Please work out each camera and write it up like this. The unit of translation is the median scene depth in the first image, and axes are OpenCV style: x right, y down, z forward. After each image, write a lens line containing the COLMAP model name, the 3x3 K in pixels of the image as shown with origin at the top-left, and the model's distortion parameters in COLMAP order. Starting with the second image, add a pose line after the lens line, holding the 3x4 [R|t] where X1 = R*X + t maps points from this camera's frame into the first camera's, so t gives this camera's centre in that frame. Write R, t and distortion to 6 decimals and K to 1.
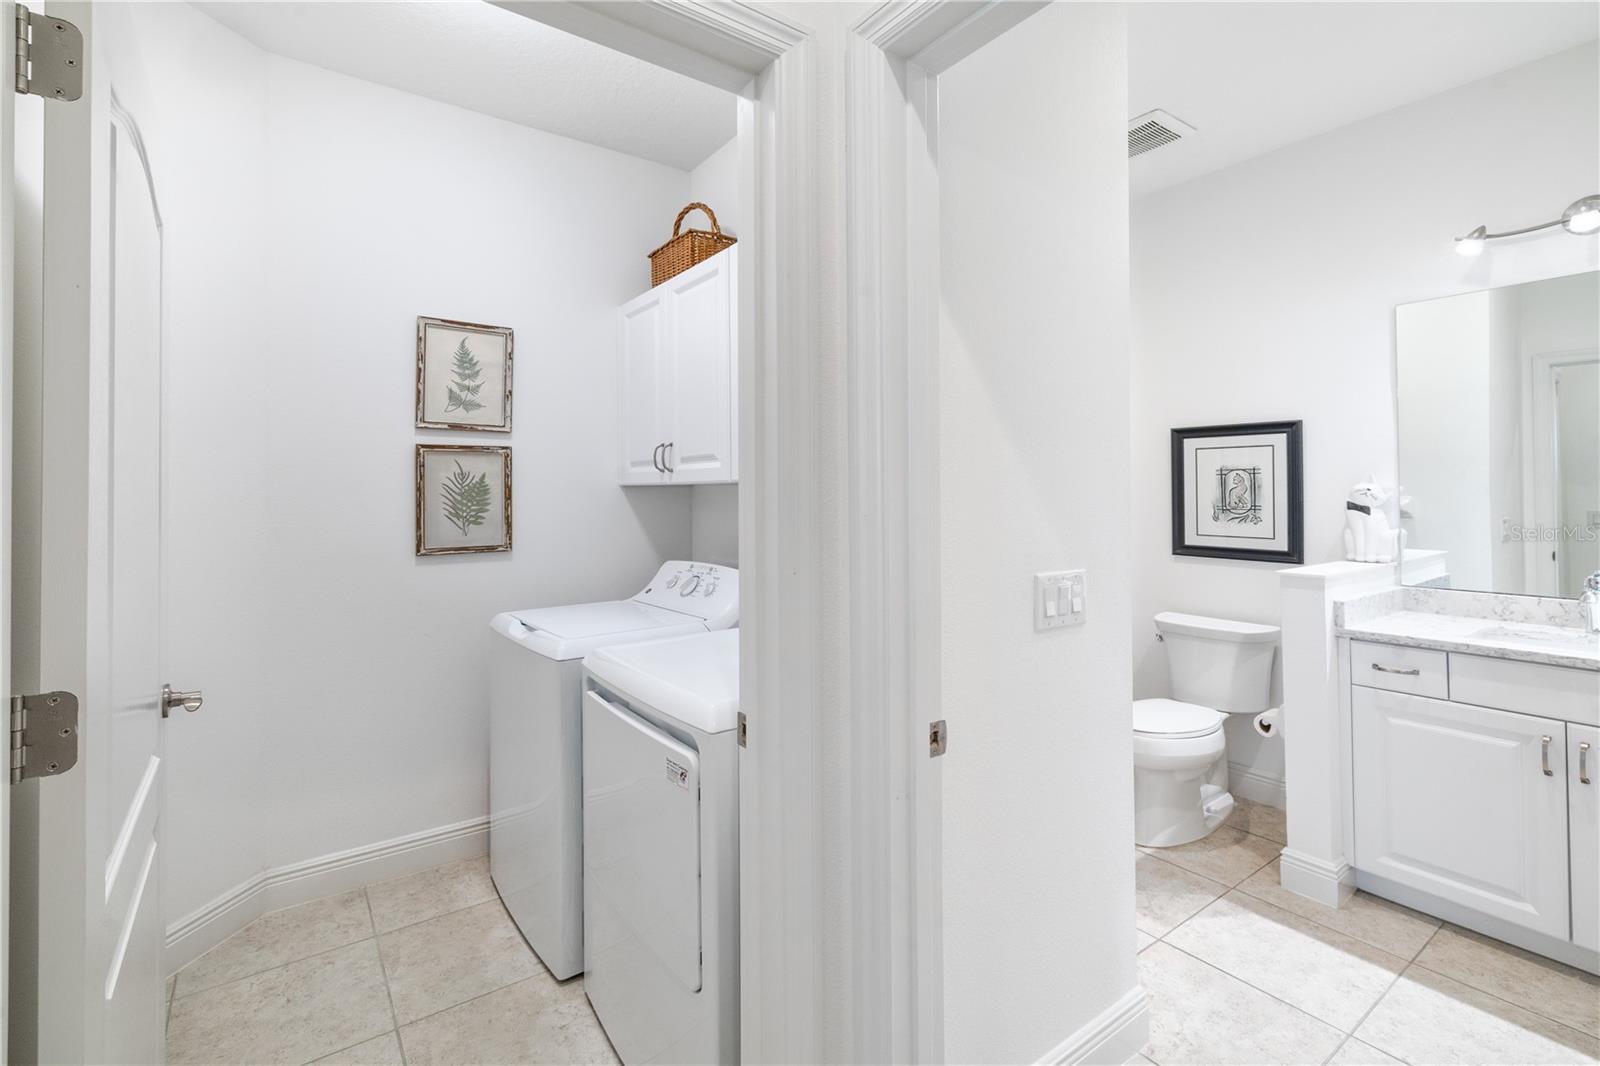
lens RADIAL K [[721.2, 0, 799.3], [0, 721.2, 487.5], [0, 0, 1]] dist [0.012423, -0.001997]
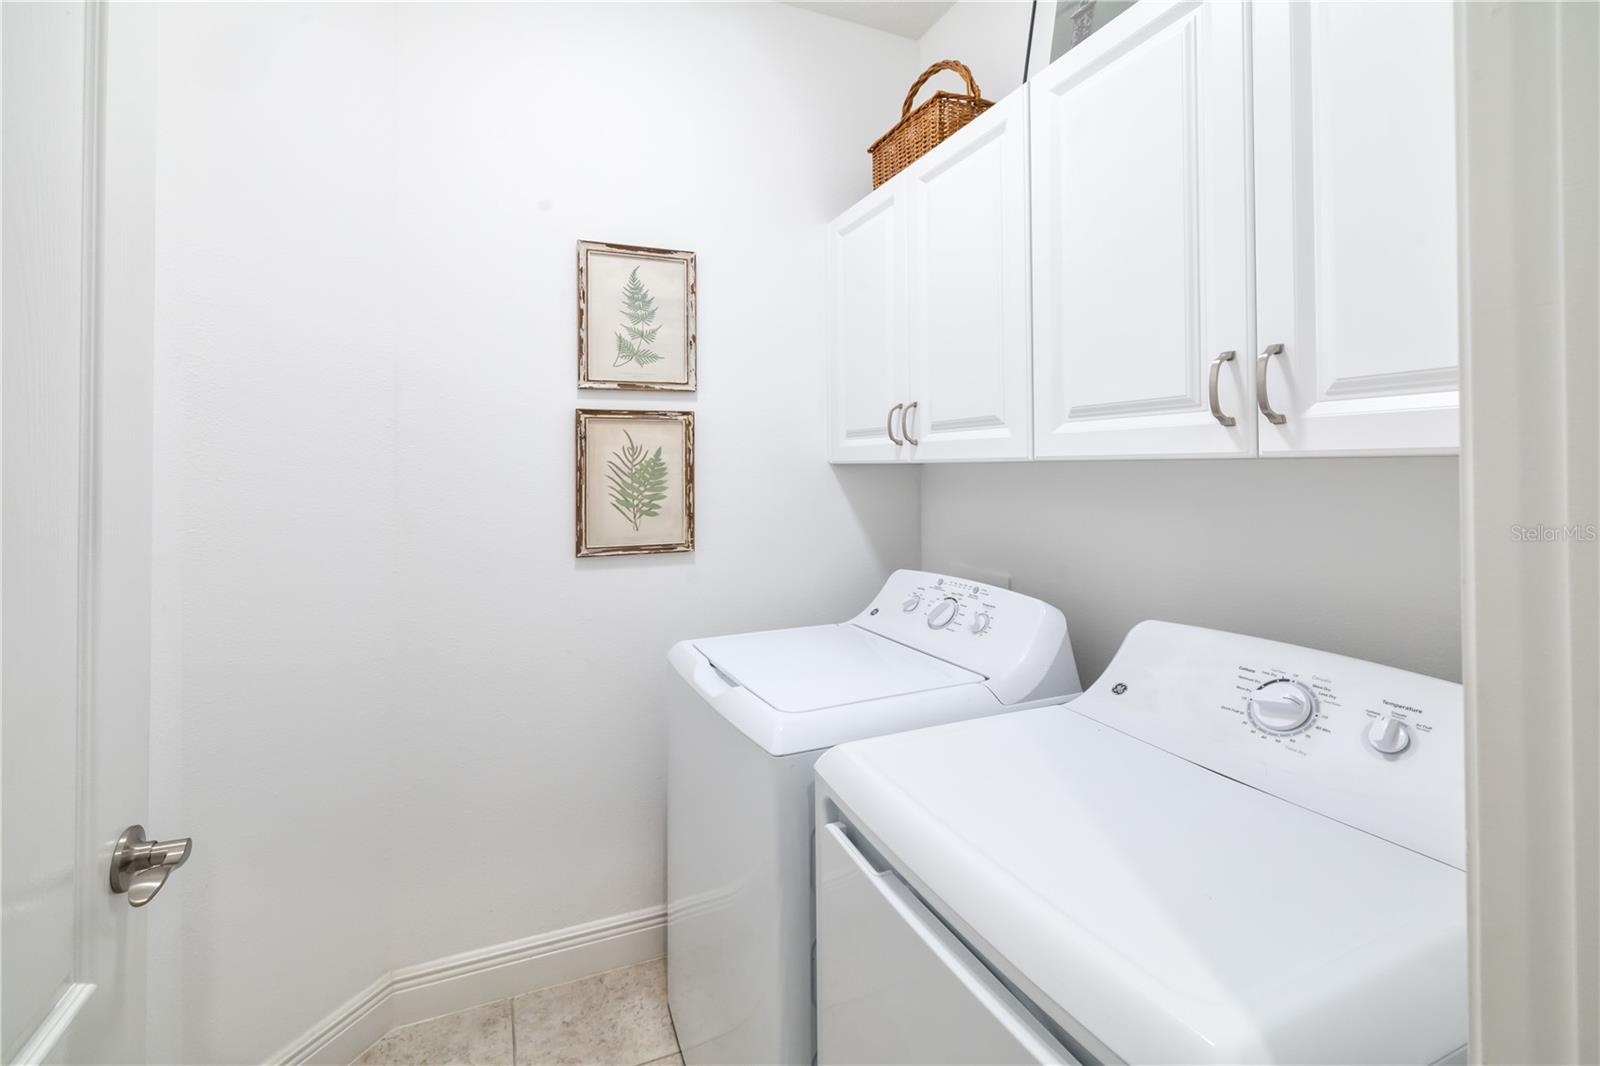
lens RADIAL K [[721.2, 0, 794.8], [0, 721.2, 462.8], [0, 0, 1]] dist [0.012423, -0.001997]
pose [[0.974367, 0.002163, -0.224955, -0.134848], [-0.001980, 0.999997, 0.001039, -0.004761], [0.224956, -0.000567, 0.974369, 0.309644]]
